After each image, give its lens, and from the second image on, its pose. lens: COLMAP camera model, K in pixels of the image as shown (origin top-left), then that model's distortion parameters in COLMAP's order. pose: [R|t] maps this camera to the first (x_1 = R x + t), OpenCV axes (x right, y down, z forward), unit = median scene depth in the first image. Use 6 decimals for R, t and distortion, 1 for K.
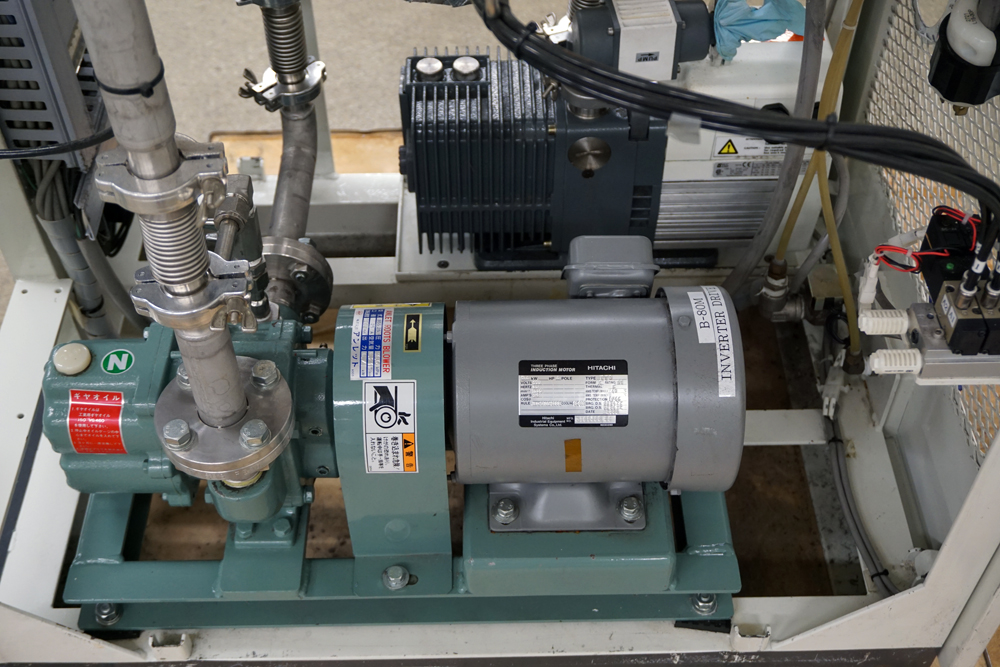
lens RADIAL K [[1257.0, 0, 503.5], [0, 1257.0, 333.1], [0, 0, 1]] dist [0.010969, 0.000000]
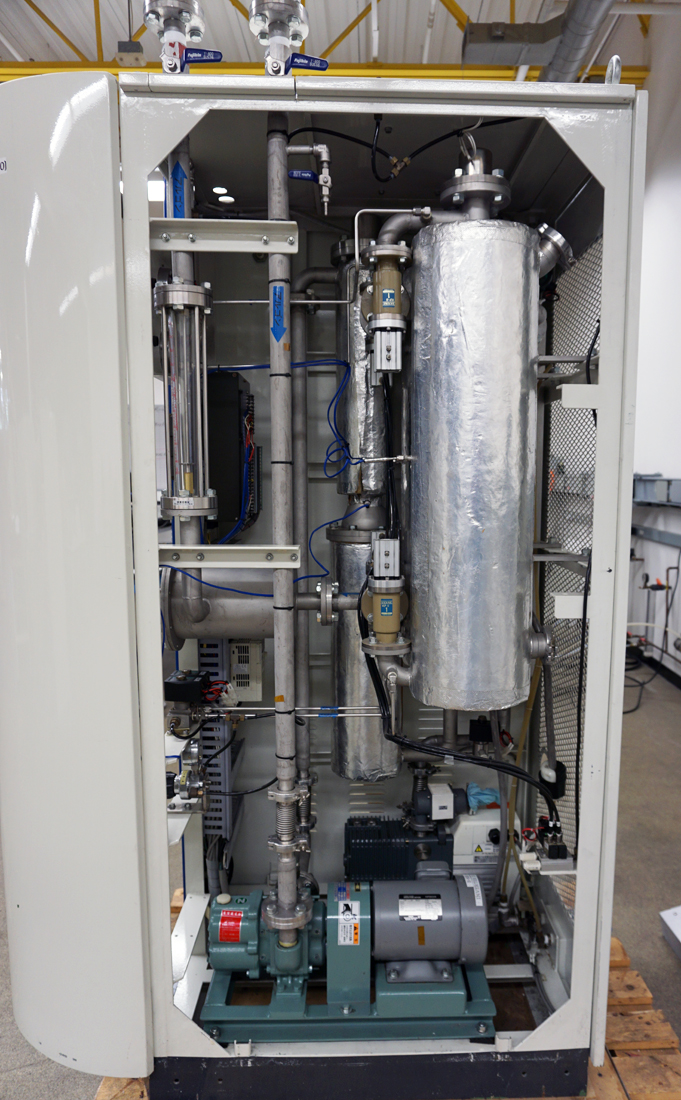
lens RADIAL K [[756.7, 0, 340.7], [0, 756.7, 552.9], [0, 0, 1]] dist [-0.005550, -0.002150]
pose [[0.999415, 0.011239, -0.032286, -0.060581], [-0.030129, 0.735844, -0.676481, 0.518628], [0.016155, 0.677058, 0.735752, -0.586314]]
